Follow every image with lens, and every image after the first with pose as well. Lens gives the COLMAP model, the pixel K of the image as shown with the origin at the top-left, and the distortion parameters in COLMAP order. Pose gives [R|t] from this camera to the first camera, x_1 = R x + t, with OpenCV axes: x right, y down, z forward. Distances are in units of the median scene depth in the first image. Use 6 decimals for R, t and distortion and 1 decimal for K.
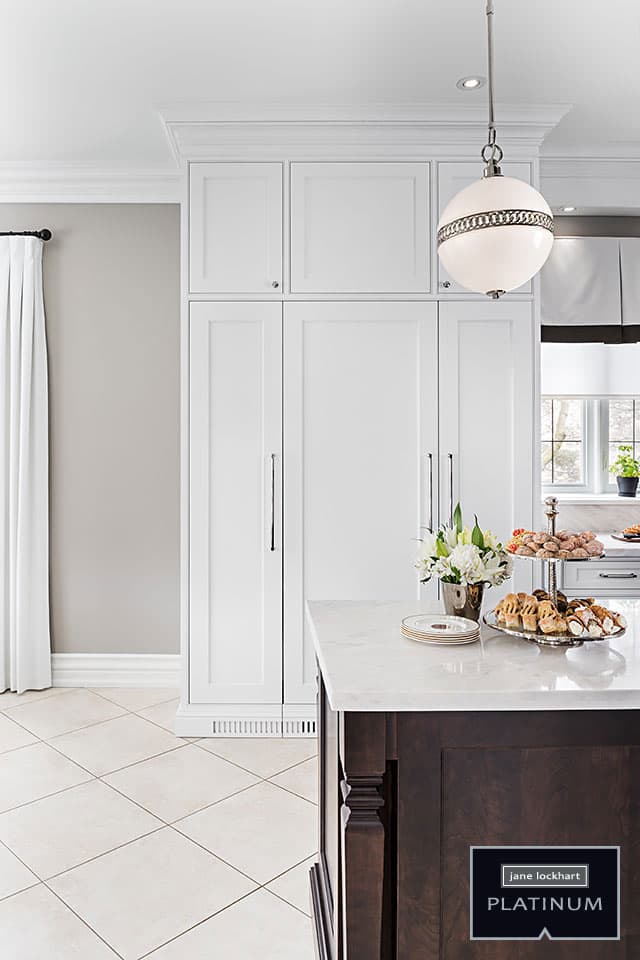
lens RADIAL K [[635.6, 0, 320.0], [0, 635.6, 480.0], [0, 0, 1]] dist [0.041212, -0.000390]
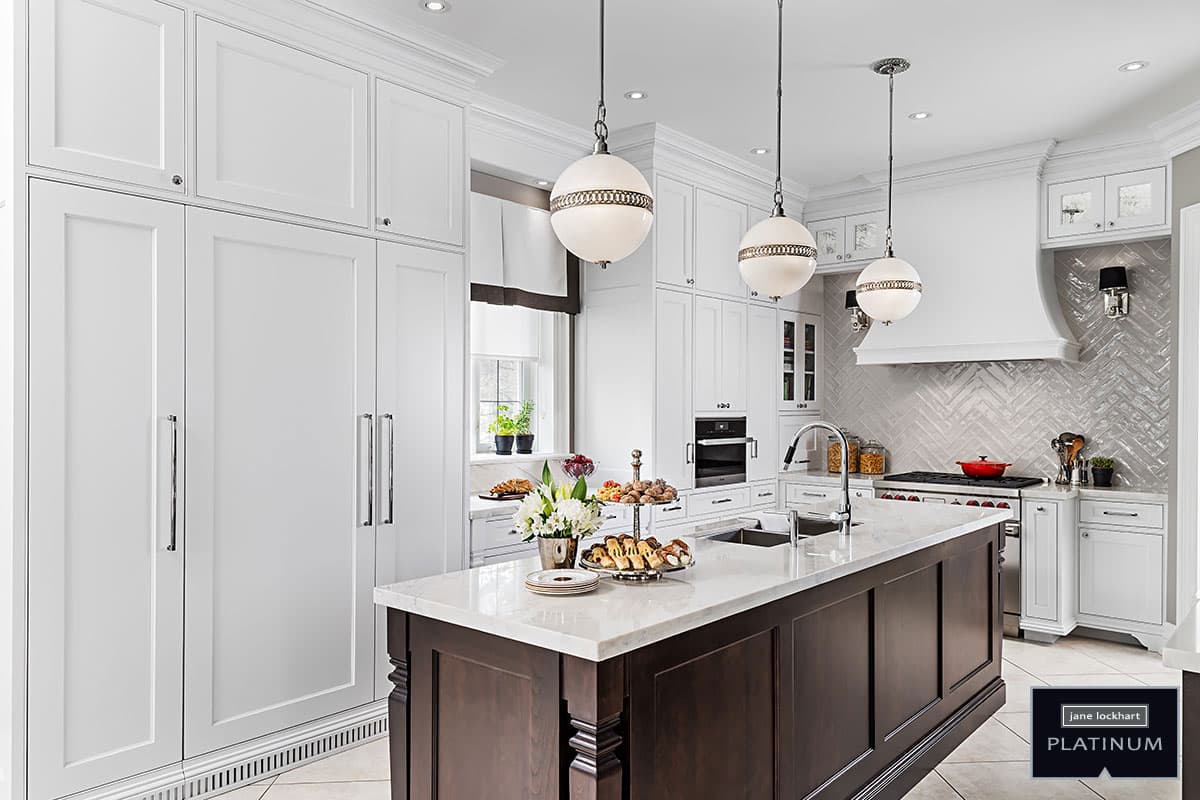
lens RADIAL K [[794.5, 0, 600.0], [0, 794.5, 400.0], [0, 0, 1]] dist [0.041212, -0.000390]
pose [[0.676651, 0.008154, 0.736258, -0.415775], [0.033498, 0.998562, -0.041845, -0.003523], [-0.735541, 0.052977, 0.675406, 0.045285]]
